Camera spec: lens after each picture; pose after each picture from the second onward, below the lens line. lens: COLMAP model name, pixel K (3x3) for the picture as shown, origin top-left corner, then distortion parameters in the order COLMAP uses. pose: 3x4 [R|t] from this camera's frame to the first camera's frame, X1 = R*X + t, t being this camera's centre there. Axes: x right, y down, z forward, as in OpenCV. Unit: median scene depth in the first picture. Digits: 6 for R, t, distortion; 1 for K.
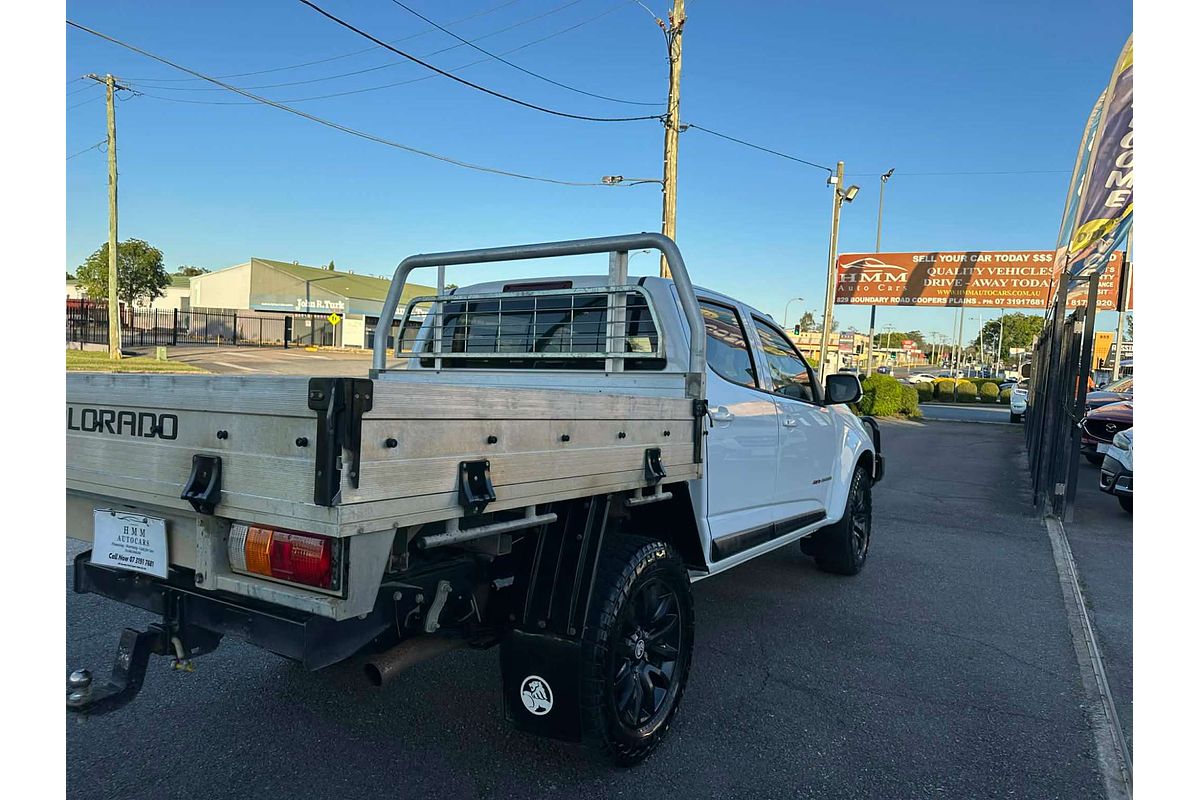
lens RADIAL K [[798.8, 0, 620.0], [0, 798.8, 429.1], [0, 0, 1]] dist [0.020081, -0.002497]
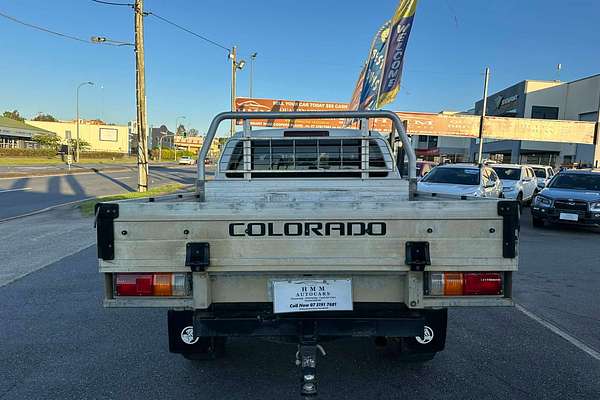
lens RADIAL K [[446.0, 0, 298.5], [0, 446.0, 212.1], [0, 0, 1]] dist [0.056674, -0.000764]
pose [[0.847803, -0.081366, 0.524032, -0.757260], [0.052719, 0.996196, 0.069388, -0.074695], [-0.527684, -0.031201, 0.848867, 0.122885]]
